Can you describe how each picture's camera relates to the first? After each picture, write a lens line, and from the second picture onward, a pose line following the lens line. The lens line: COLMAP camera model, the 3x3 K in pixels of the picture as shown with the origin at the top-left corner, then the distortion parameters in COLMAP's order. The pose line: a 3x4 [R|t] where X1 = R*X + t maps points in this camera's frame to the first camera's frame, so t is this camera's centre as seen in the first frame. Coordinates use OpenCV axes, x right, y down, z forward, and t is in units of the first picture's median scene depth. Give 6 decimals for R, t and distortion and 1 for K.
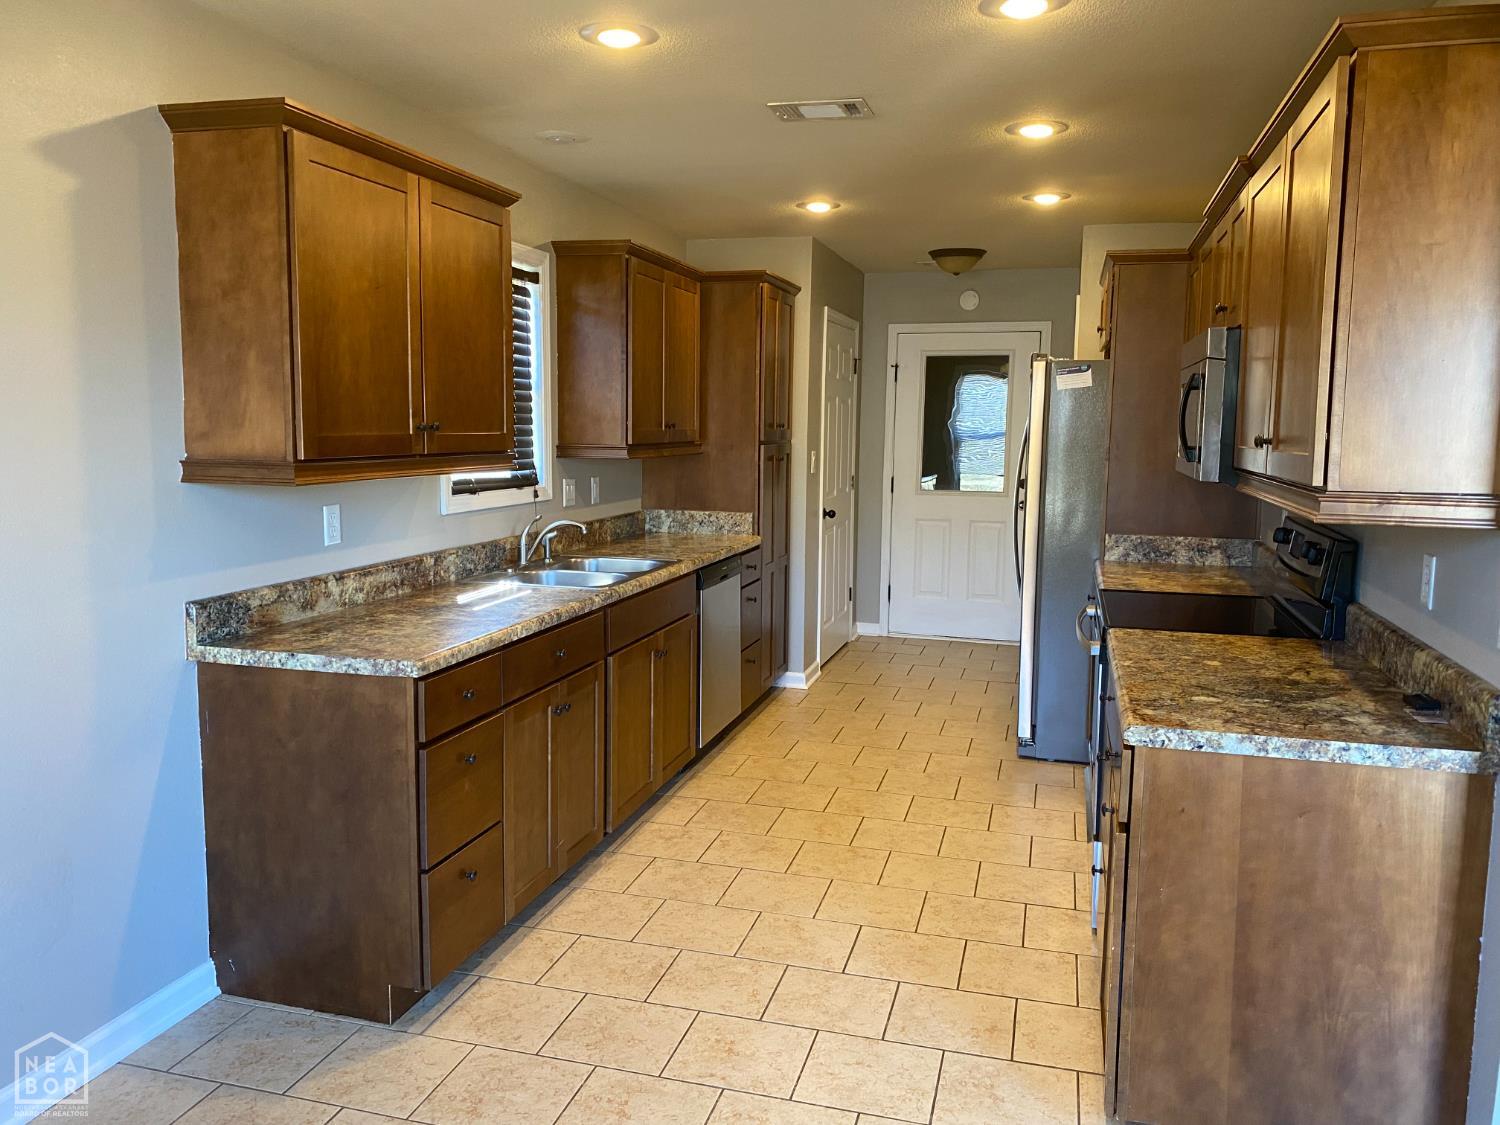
lens RADIAL K [[1145.6, 0, 747.0], [0, 1145.6, 551.8], [0, 0, 1]] dist [0.040674, -0.006659]
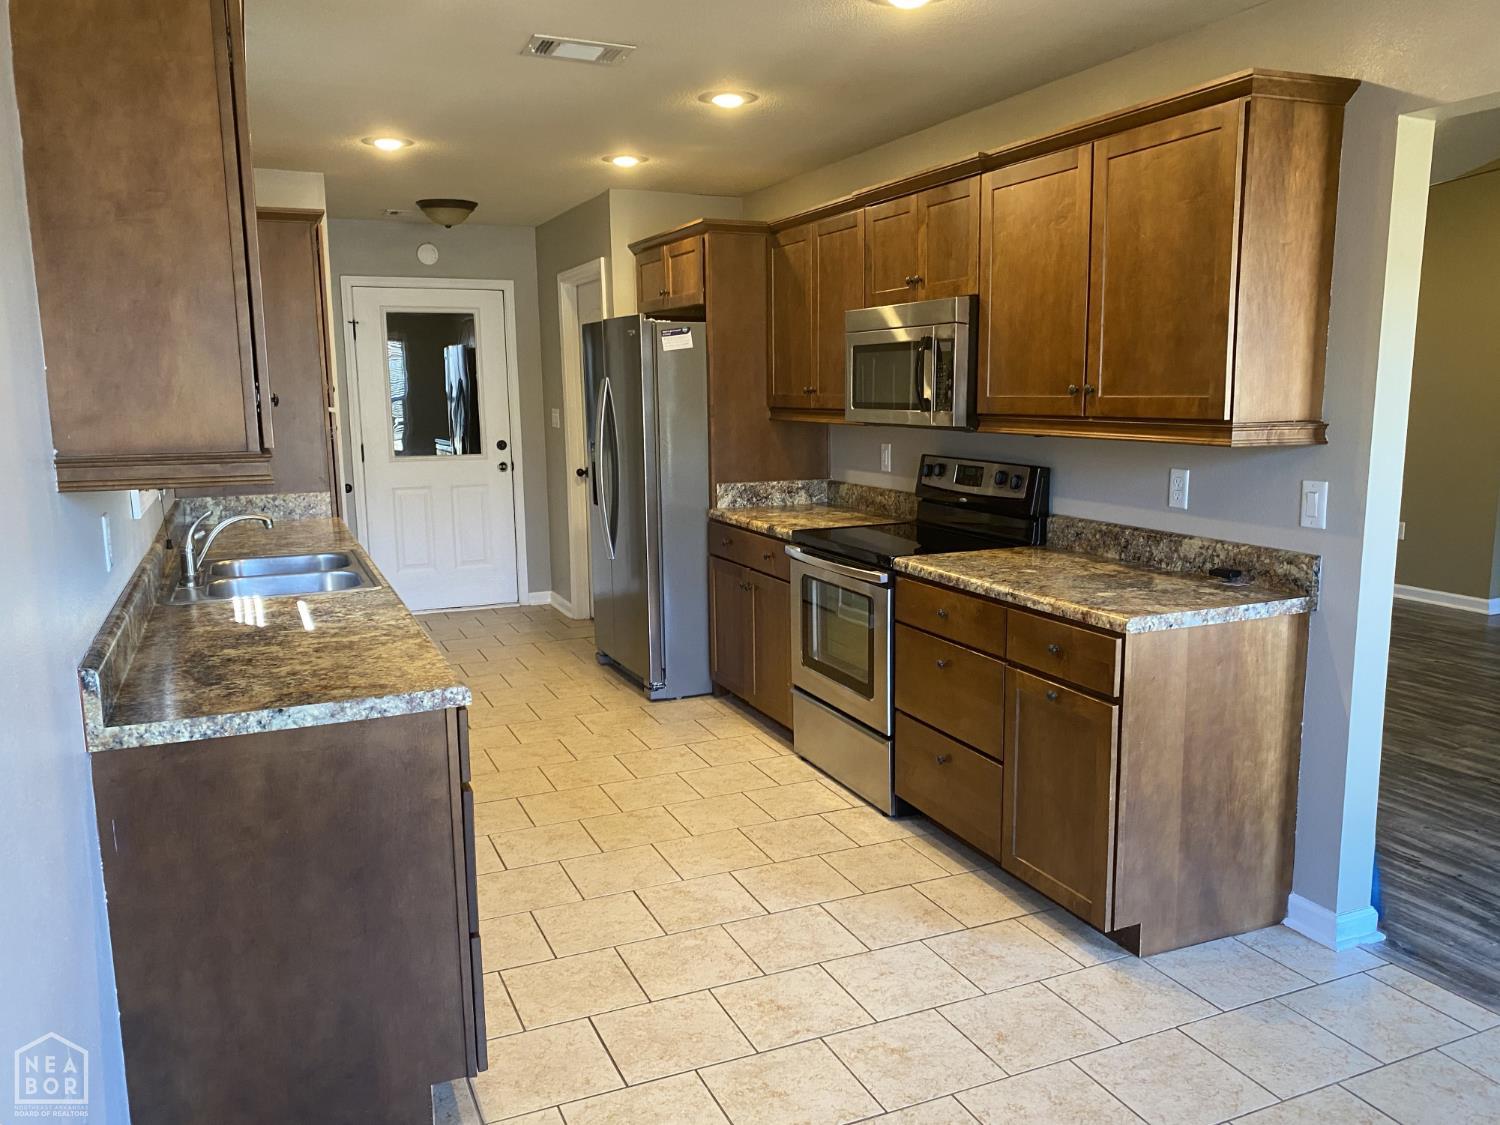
lens RADIAL K [[1148.5, 0, 752.4], [0, 1148.5, 569.3], [0, 0, 1]] dist [0.100014, -0.098531]
pose [[0.771988, -0.121922, 0.623834, -0.614921], [0.092015, 0.992530, 0.080112, -0.033669], [-0.628942, -0.004444, 0.777440, 0.219756]]
